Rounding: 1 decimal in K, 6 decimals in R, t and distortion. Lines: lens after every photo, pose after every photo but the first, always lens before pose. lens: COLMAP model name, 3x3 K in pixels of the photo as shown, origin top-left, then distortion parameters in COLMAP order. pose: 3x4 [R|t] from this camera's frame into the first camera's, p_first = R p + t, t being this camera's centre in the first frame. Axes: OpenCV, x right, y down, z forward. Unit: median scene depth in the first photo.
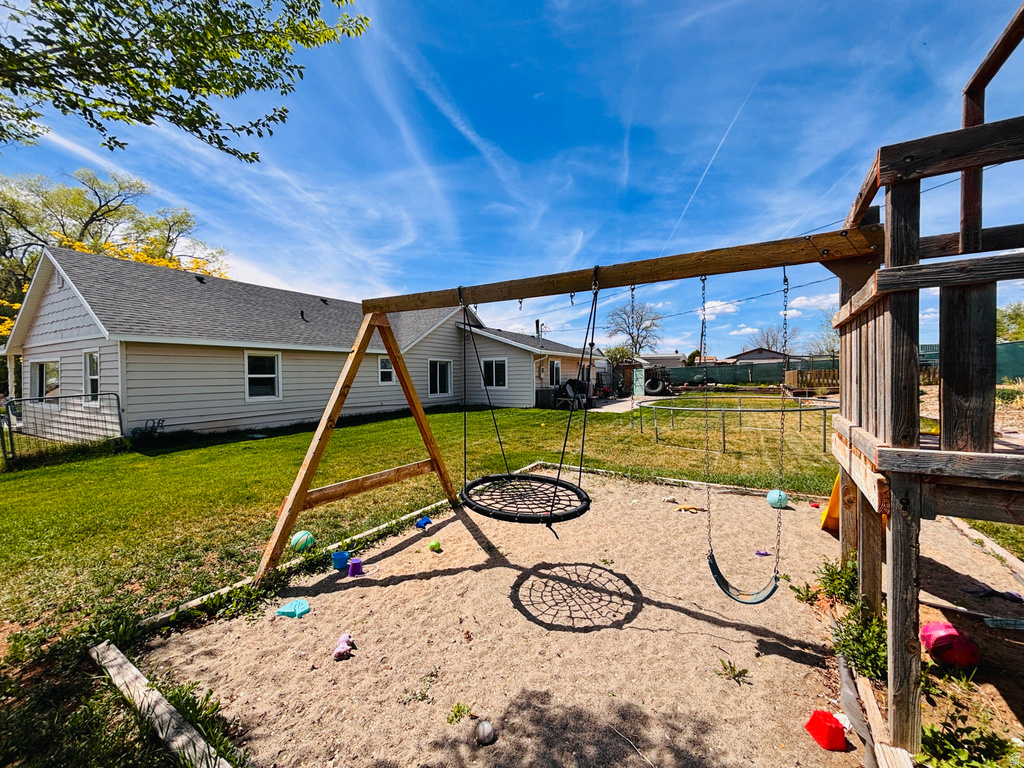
lens RADIAL K [[414.8, 0, 514.5], [0, 414.8, 381.4], [0, 0, 1]] dist [0.000250, 0.000403]
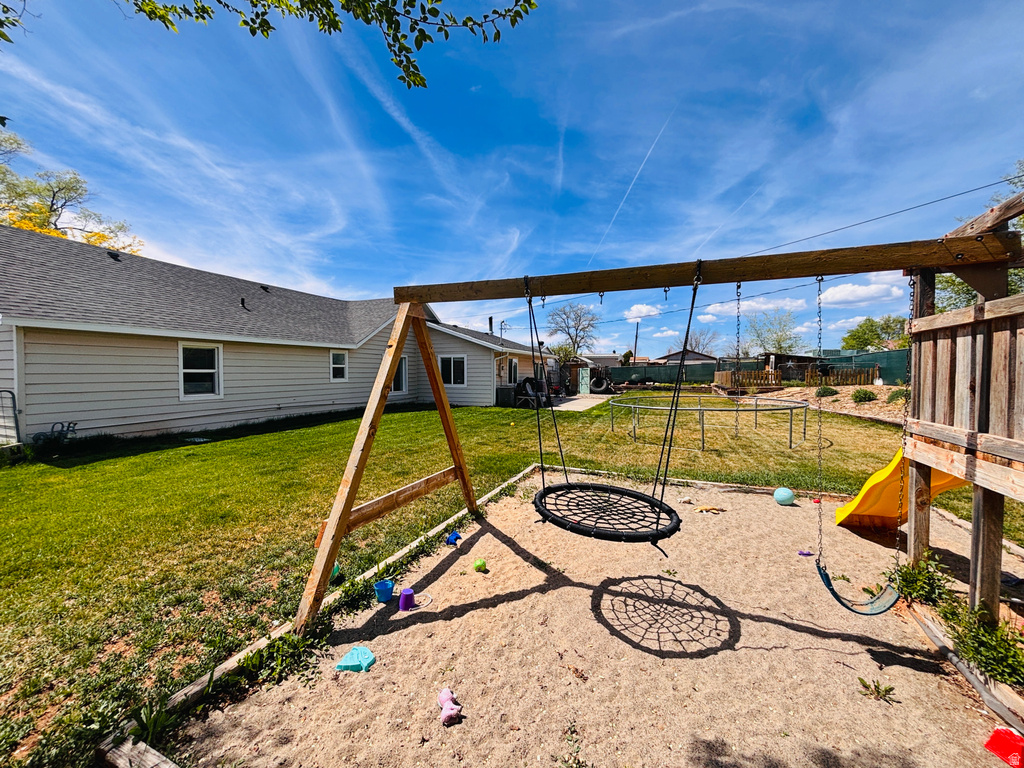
lens RADIAL K [[413.8, 0, 513.8], [0, 413.8, 387.1], [0, 0, 1]] dist [0.000960, 0.000120]
pose [[0.987981, 0.005550, 0.154473, -0.059928], [-0.008692, 0.999769, 0.019669, -0.001464], [-0.154328, -0.020775, 0.987801, 0.026485]]
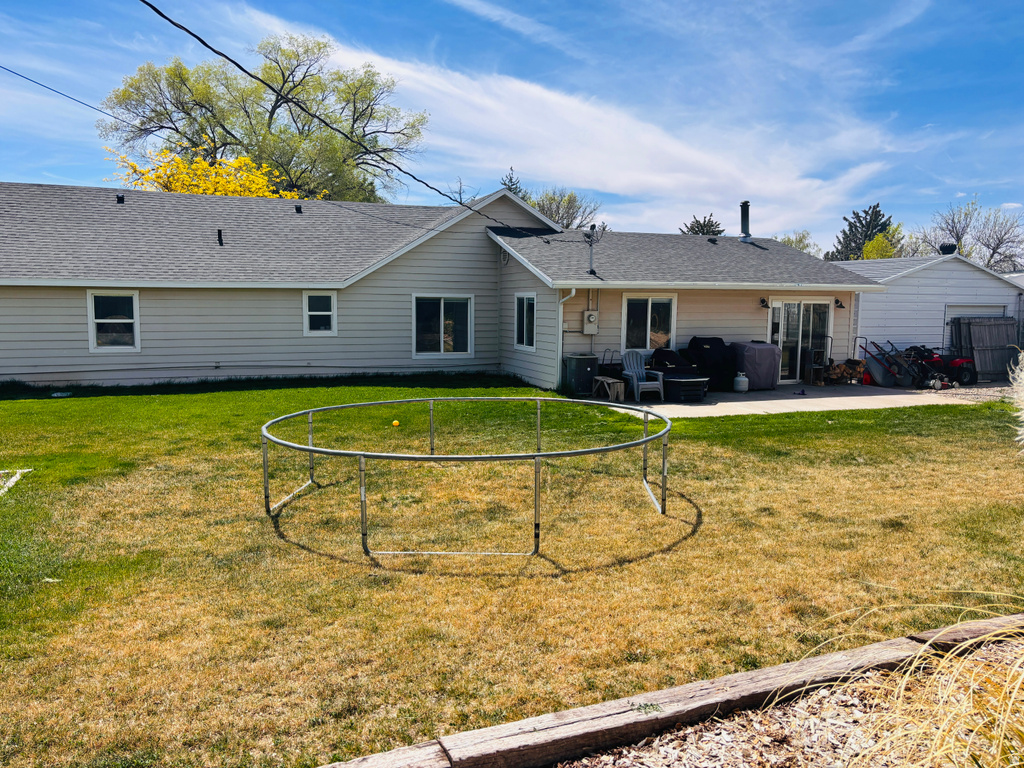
lens RADIAL K [[774.7, 0, 522.2], [0, 774.7, 378.6], [0, 0, 1]] dist [0.022051, -0.003068]
pose [[0.765941, 0.084711, -0.637305, 0.643924], [-0.025682, 0.994522, 0.101327, -0.050117], [0.642397, -0.061243, 0.763921, 0.232425]]
